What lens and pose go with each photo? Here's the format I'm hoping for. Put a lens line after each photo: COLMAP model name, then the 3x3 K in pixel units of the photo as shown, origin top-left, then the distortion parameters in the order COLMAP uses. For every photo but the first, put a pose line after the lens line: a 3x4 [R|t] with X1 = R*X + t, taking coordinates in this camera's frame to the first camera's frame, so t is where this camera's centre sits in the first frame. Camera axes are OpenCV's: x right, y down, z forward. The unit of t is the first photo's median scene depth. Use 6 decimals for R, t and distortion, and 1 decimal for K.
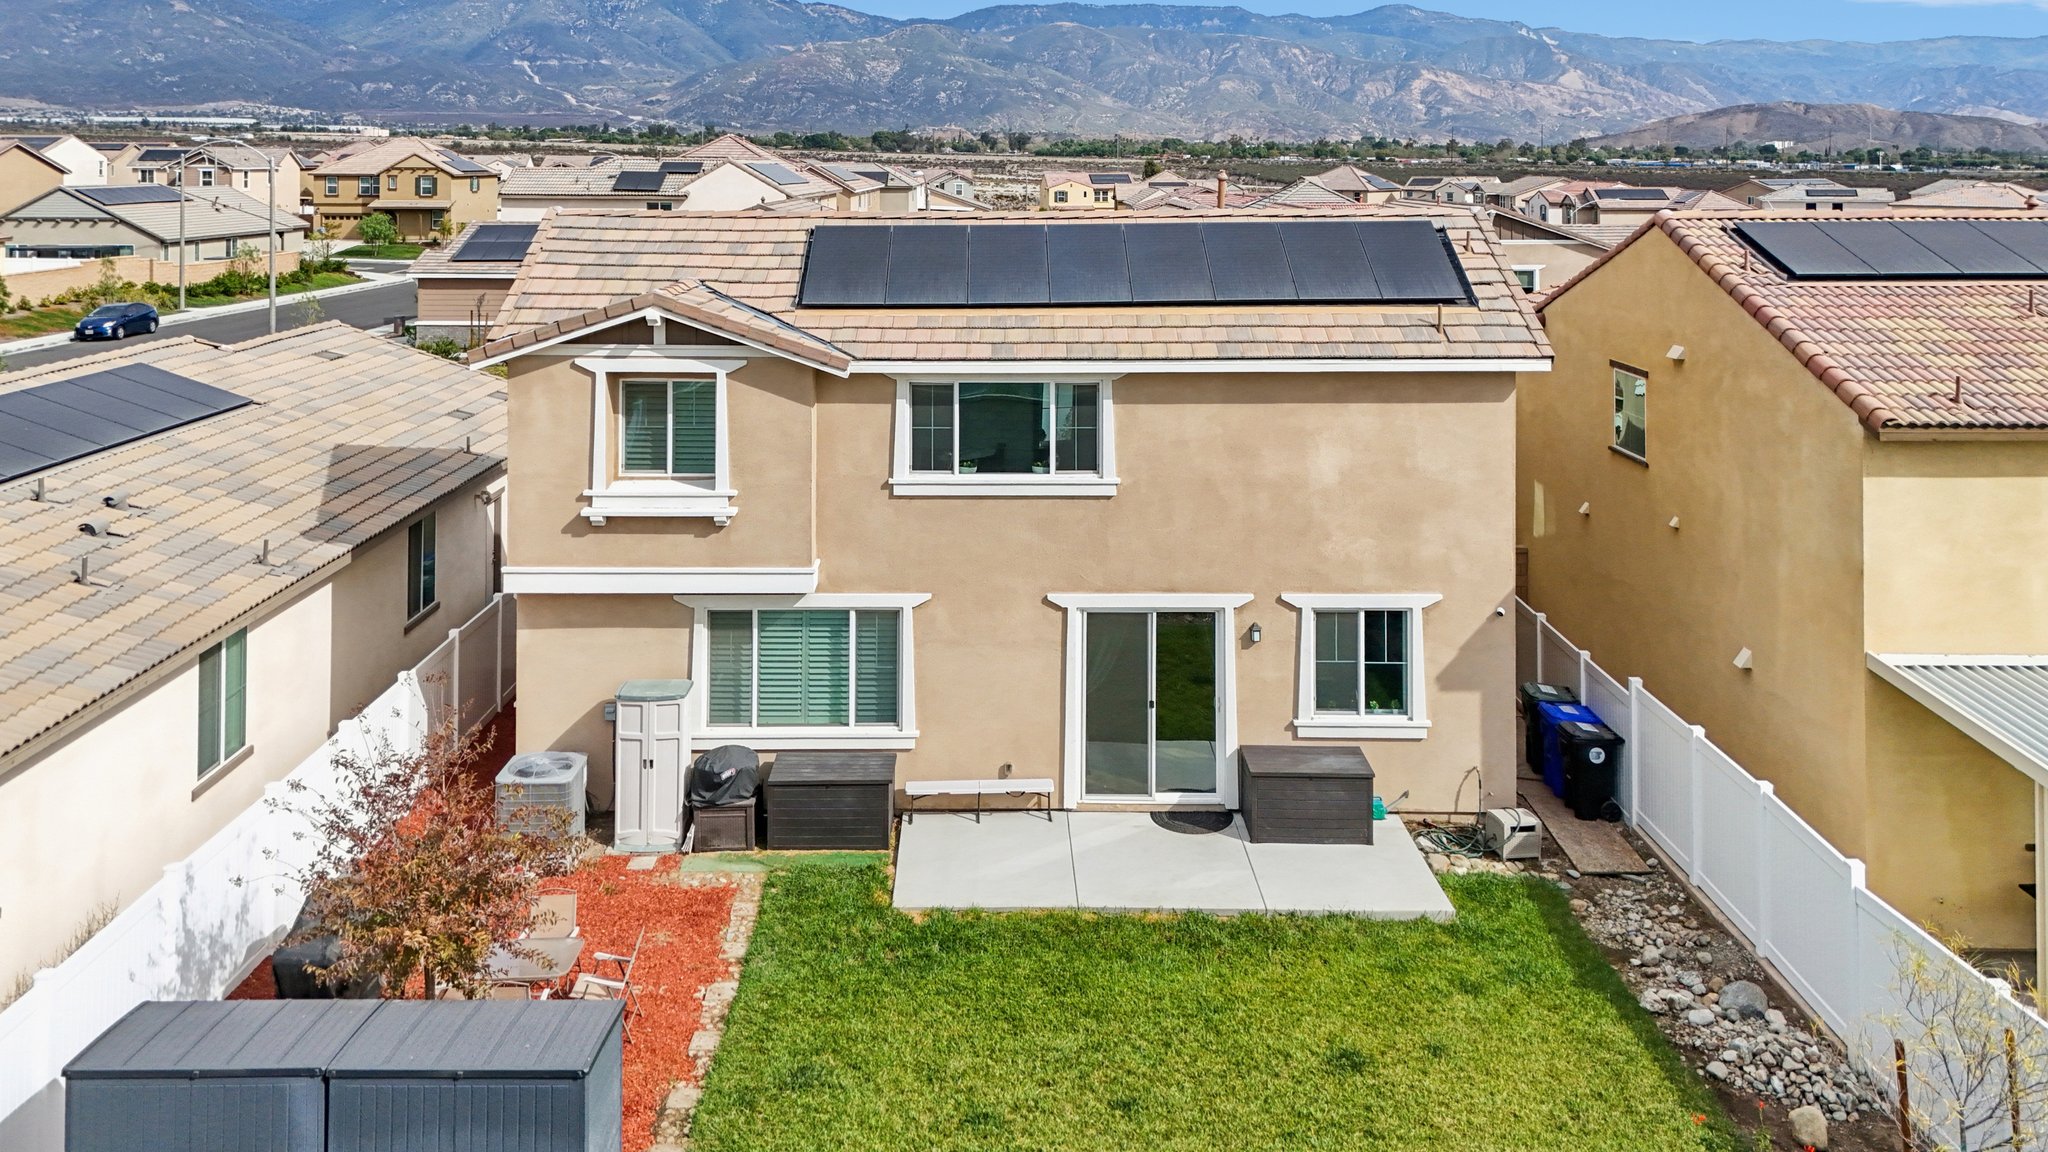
lens RADIAL K [[1643.5, 0, 944.4], [0, 1643.5, 578.2], [0, 0, 1]] dist [0.065537, -0.069928]
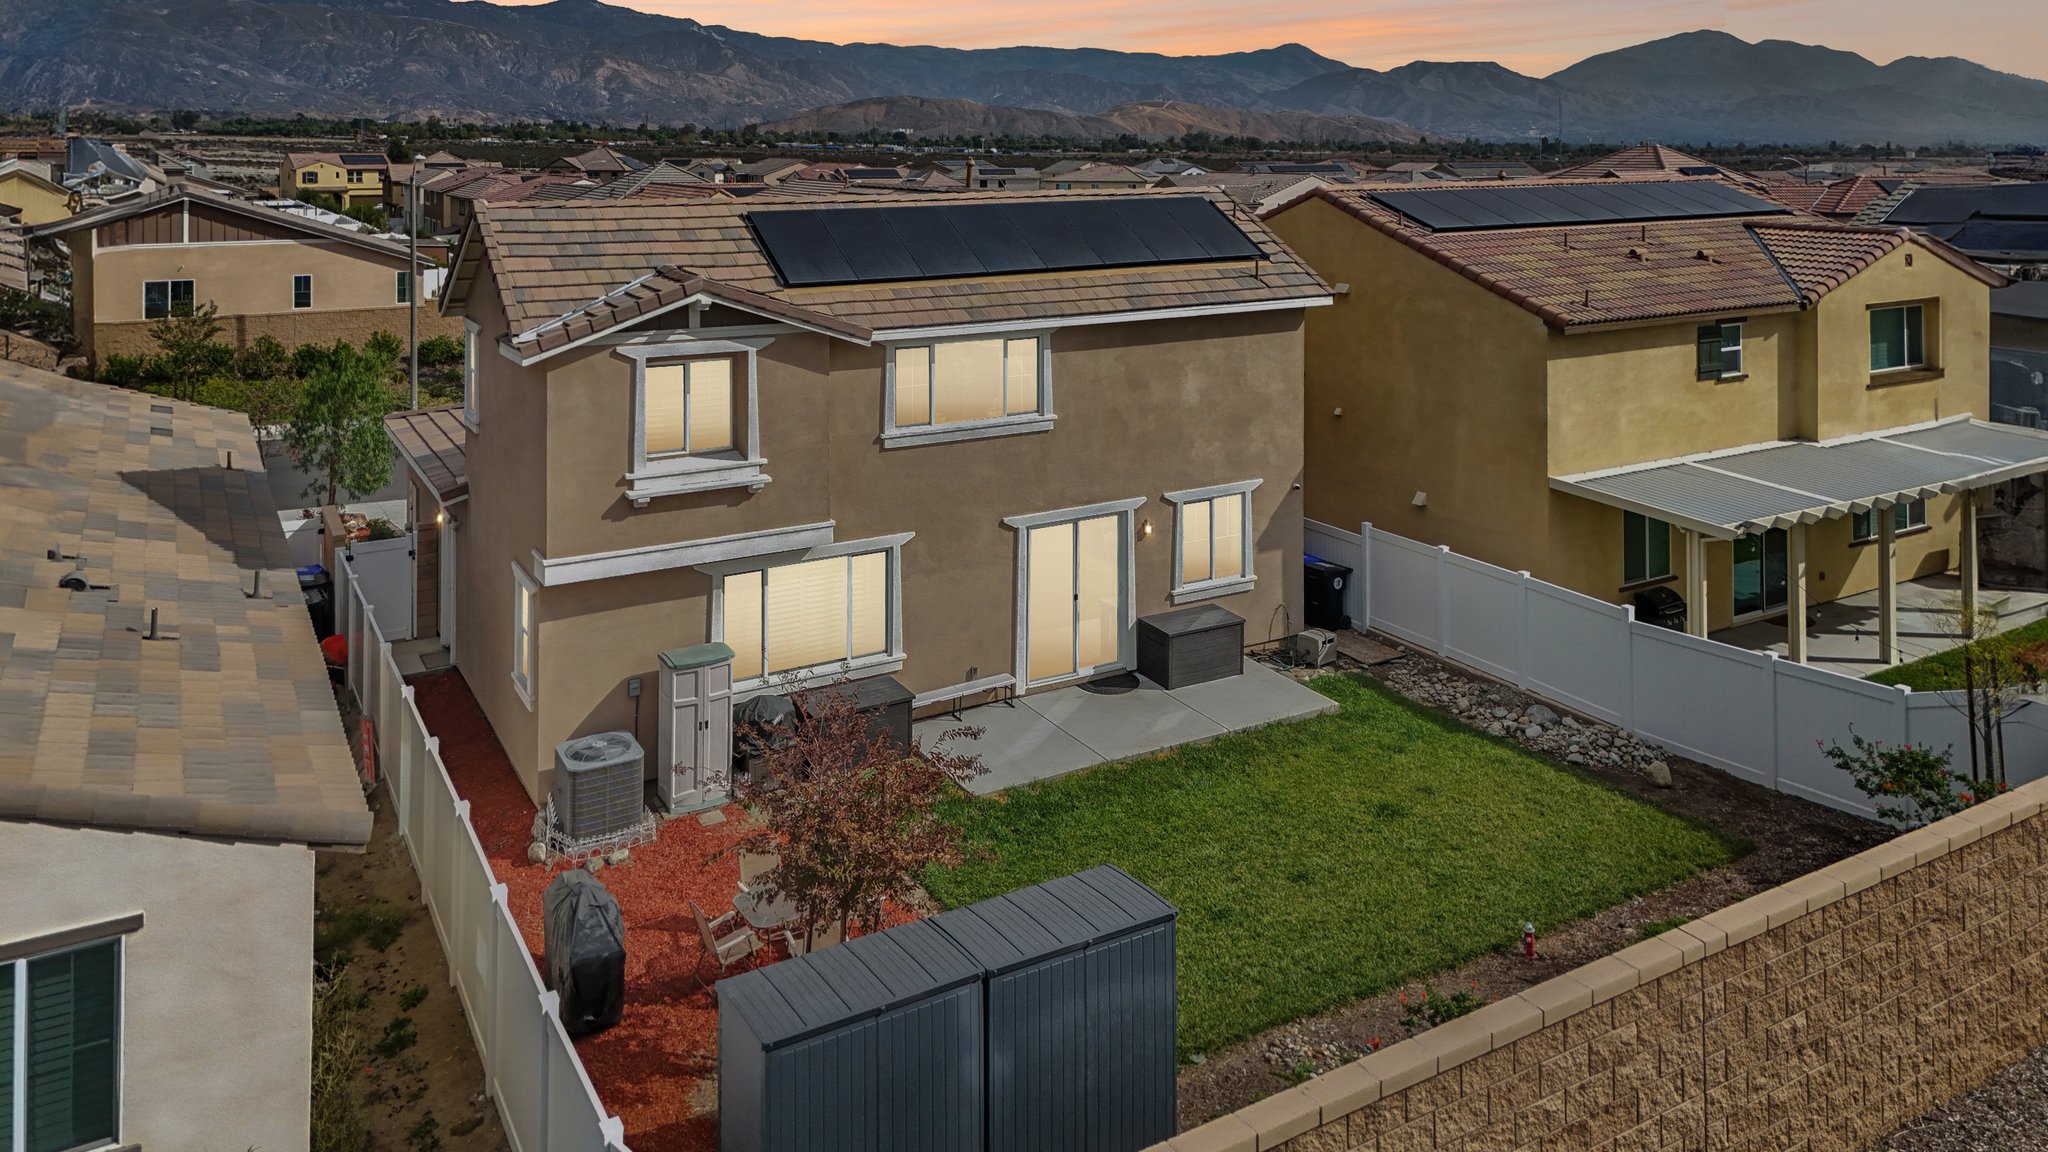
lens RADIAL K [[1499.2, 0, 1024.0], [0, 1499.2, 576.0], [0, 0, 1]] dist [0.053973, -0.053284]
pose [[0.846991, -0.150506, 0.509857, -0.478419], [0.133591, 0.988569, 0.069892, -0.022372], [-0.514548, 0.008914, 0.857415, 0.062018]]
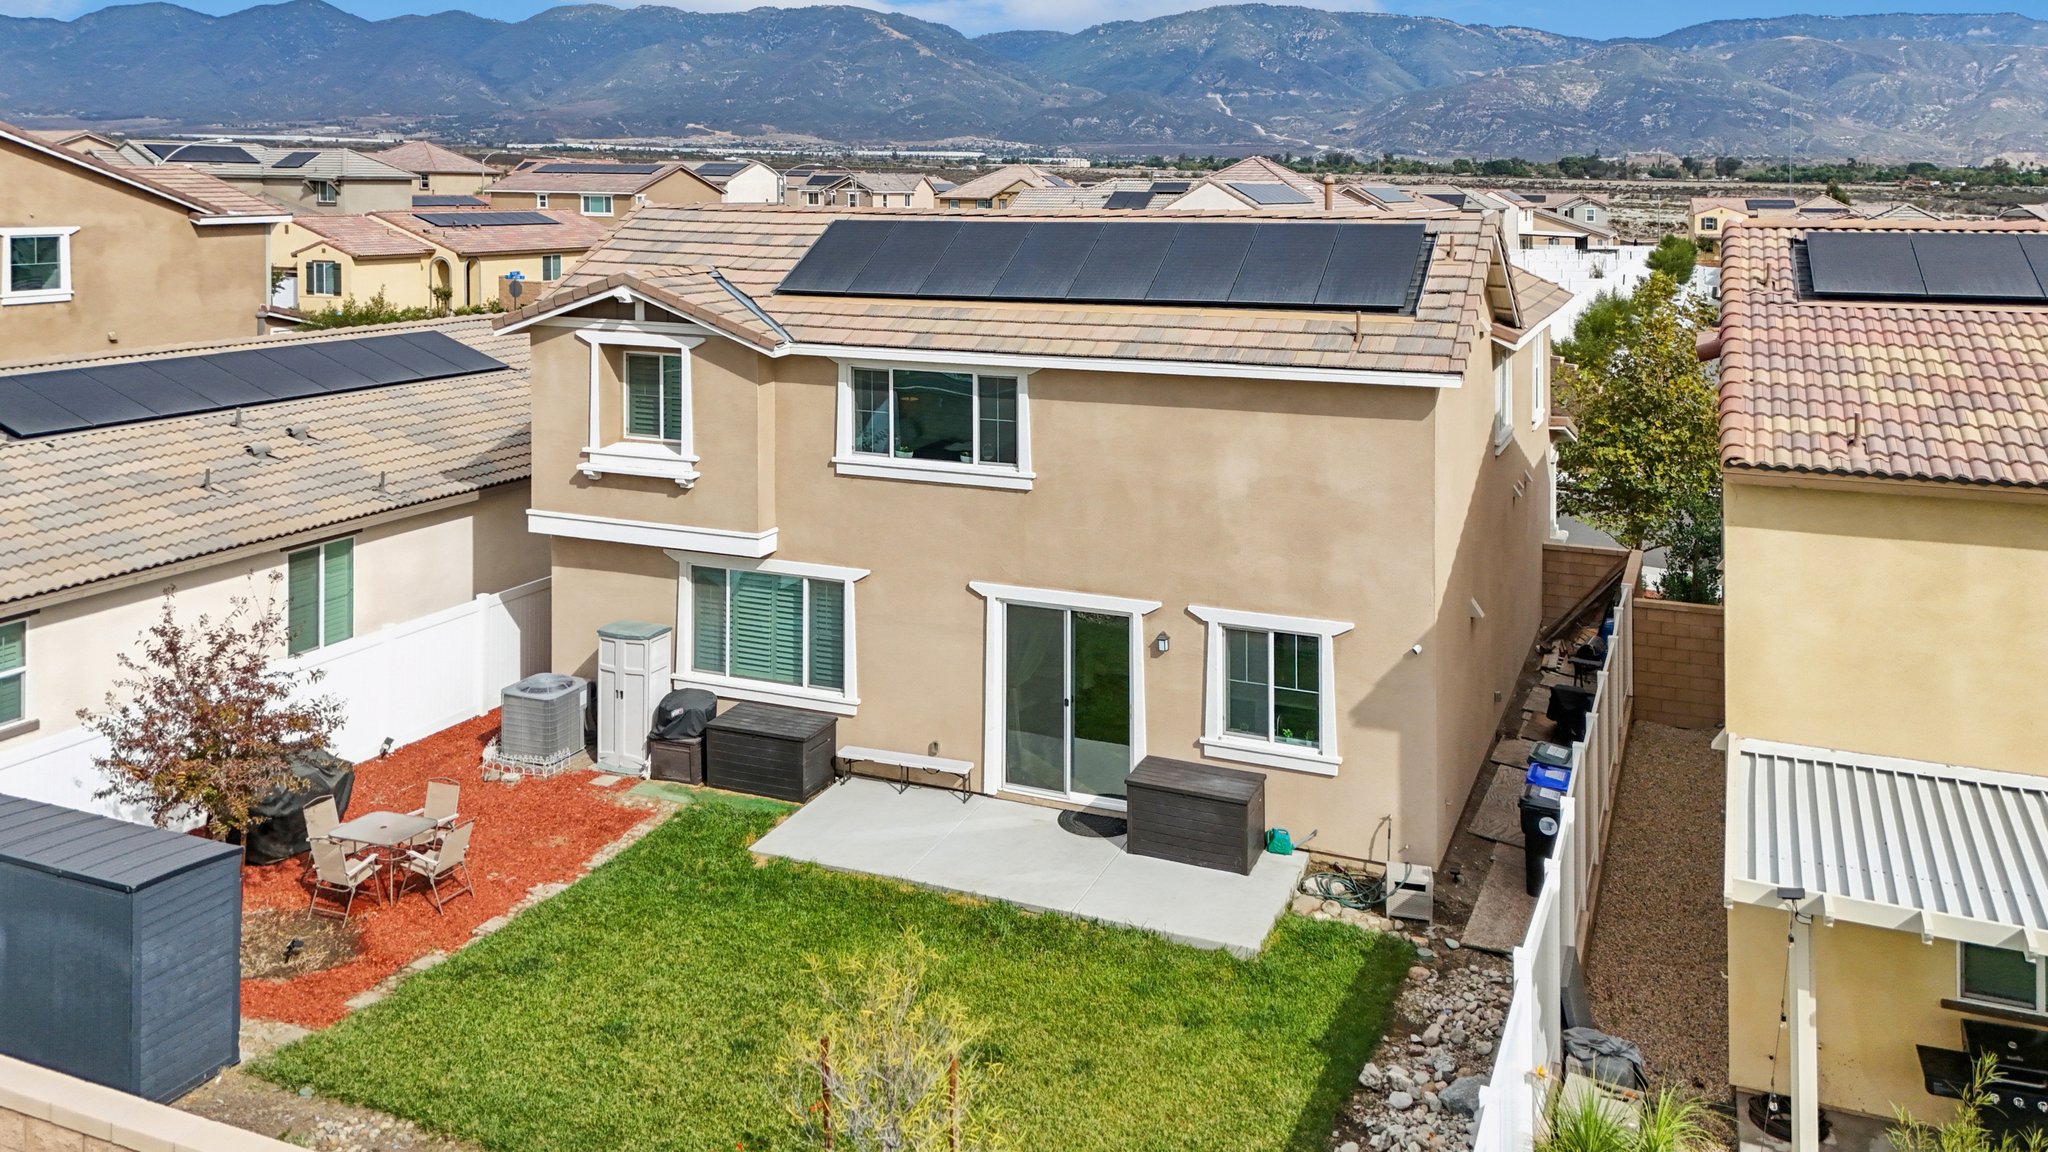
lens RADIAL K [[1586.9, 0, 945.1], [0, 1586.9, 603.3], [0, 0, 1]] dist [0.069874, -0.067836]
pose [[0.918560, 0.106703, -0.380607, 0.422371], [-0.104332, 0.994178, 0.026923, -0.001657], [0.381264, 0.014979, 0.924345, 0.077356]]
